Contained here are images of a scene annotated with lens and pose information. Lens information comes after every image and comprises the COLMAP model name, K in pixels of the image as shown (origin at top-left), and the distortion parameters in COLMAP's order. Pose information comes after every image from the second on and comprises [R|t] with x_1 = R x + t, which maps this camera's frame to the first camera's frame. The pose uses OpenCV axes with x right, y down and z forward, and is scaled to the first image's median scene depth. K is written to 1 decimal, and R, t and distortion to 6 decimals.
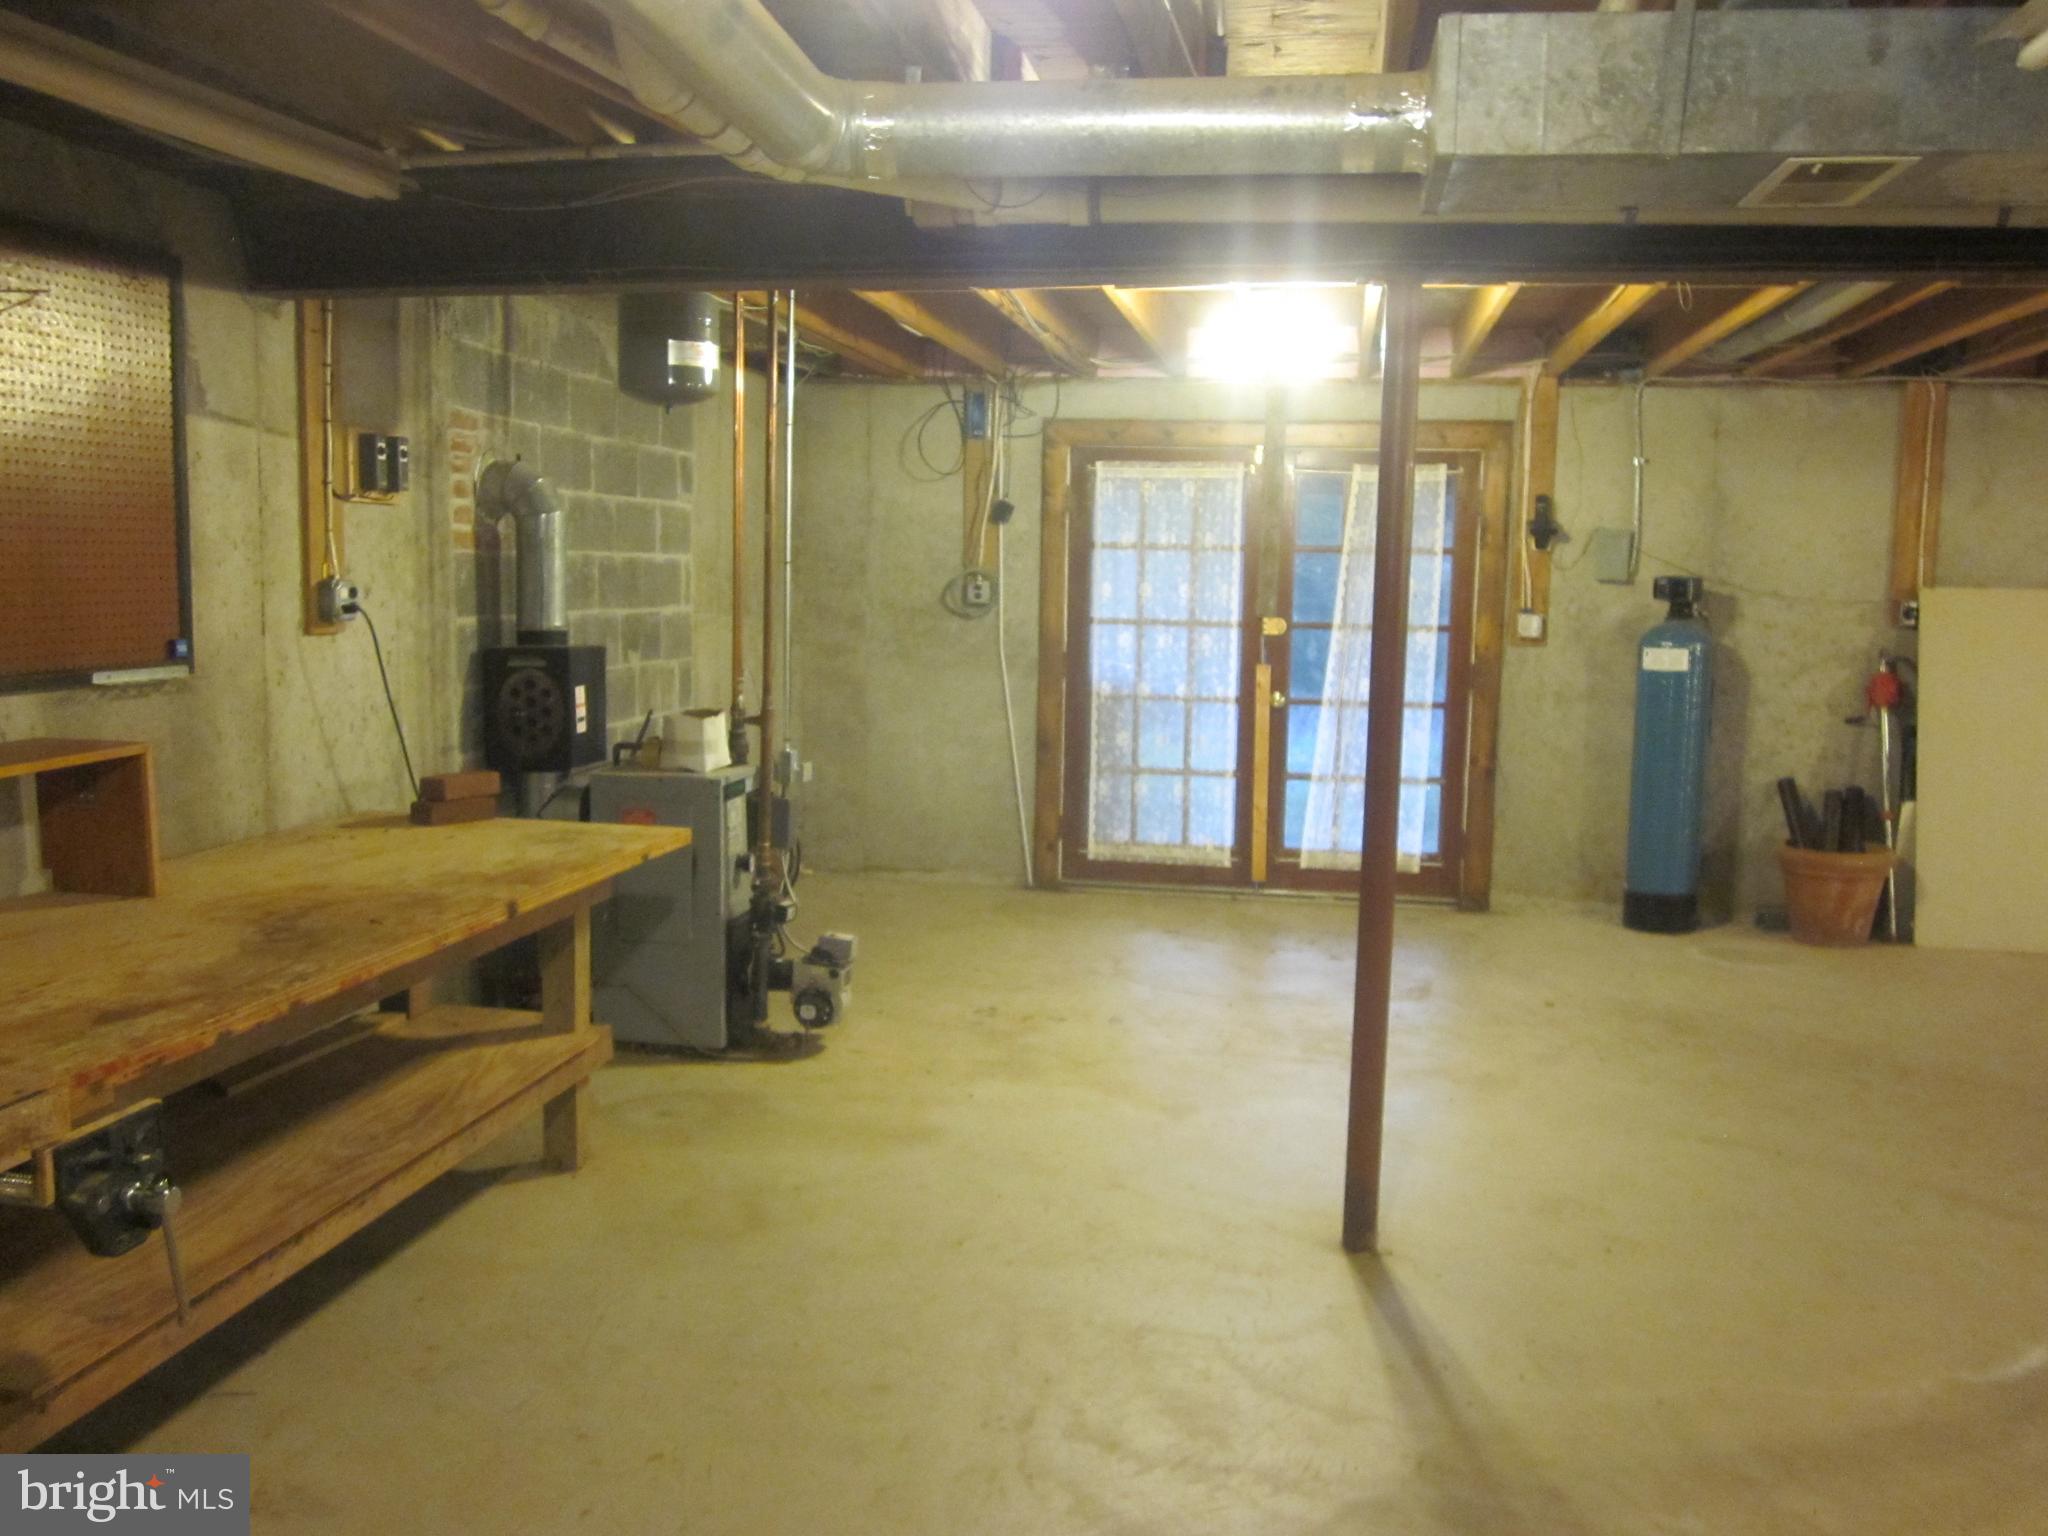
lens RADIAL K [[1720.1, 0, 1026.6], [0, 1720.1, 770.2], [0, 0, 1]] dist [-0.018634, -0.007254]
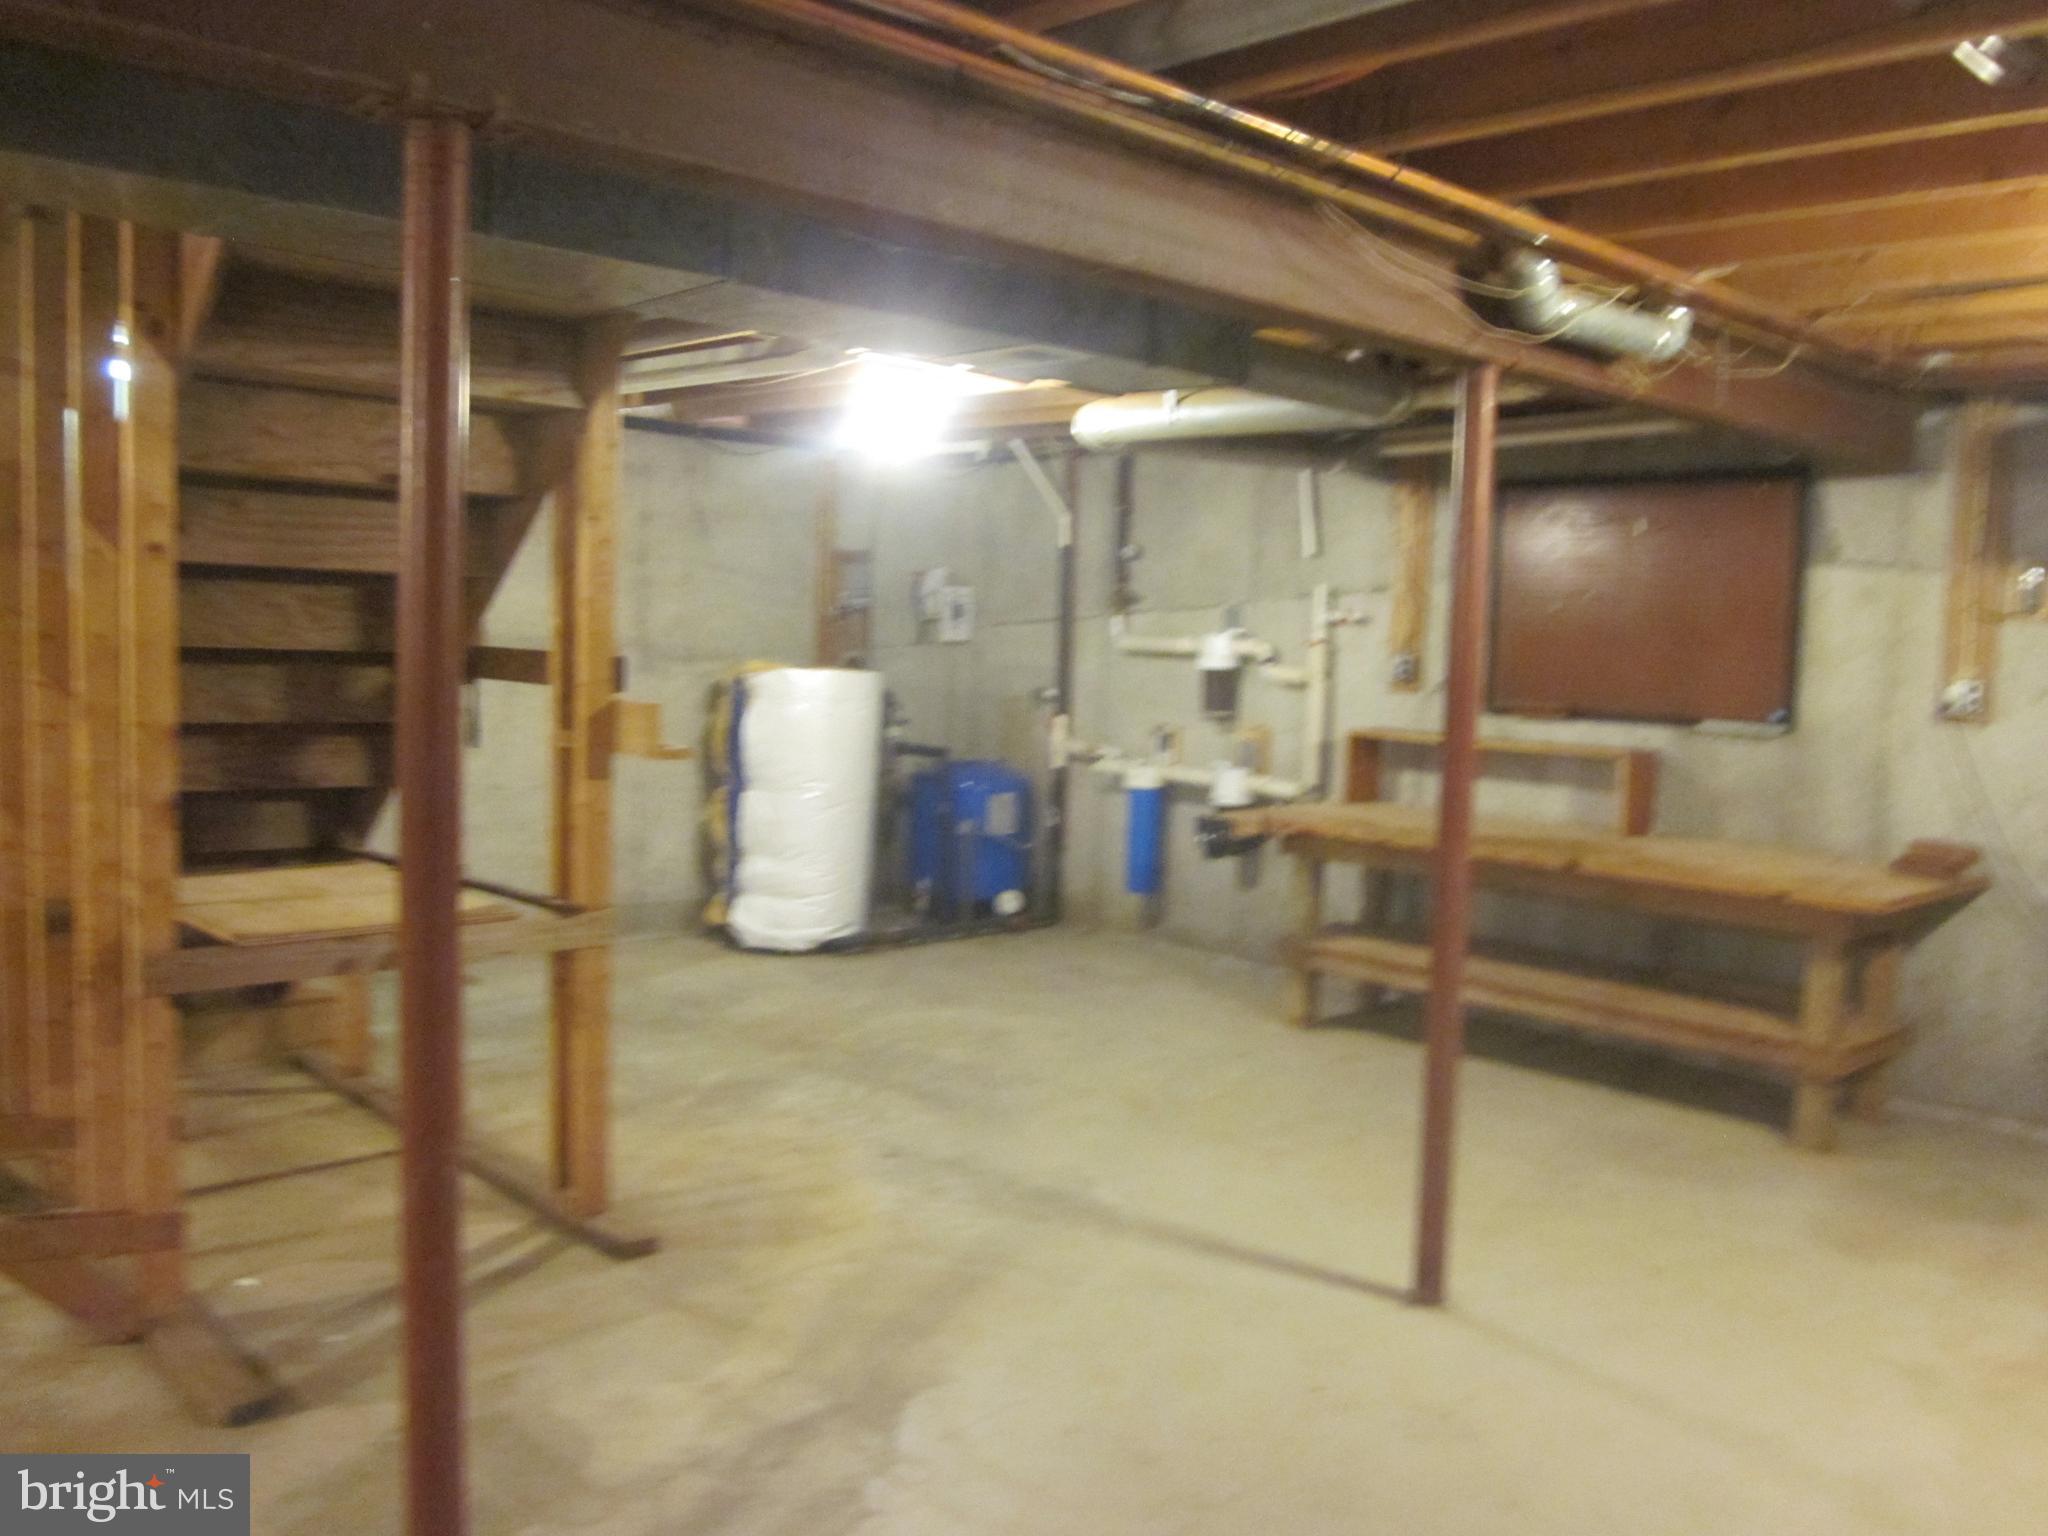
lens RADIAL K [[1720.1, 0, 1025.5], [0, 1720.1, 766.3], [0, 0, 1]] dist [-0.018634, -0.007254]
pose [[-0.597370, 0.032135, -0.801322, 1.155568], [-0.128469, 0.982459, 0.135170, -0.147811], [0.791609, 0.183691, -0.582763, 1.354562]]
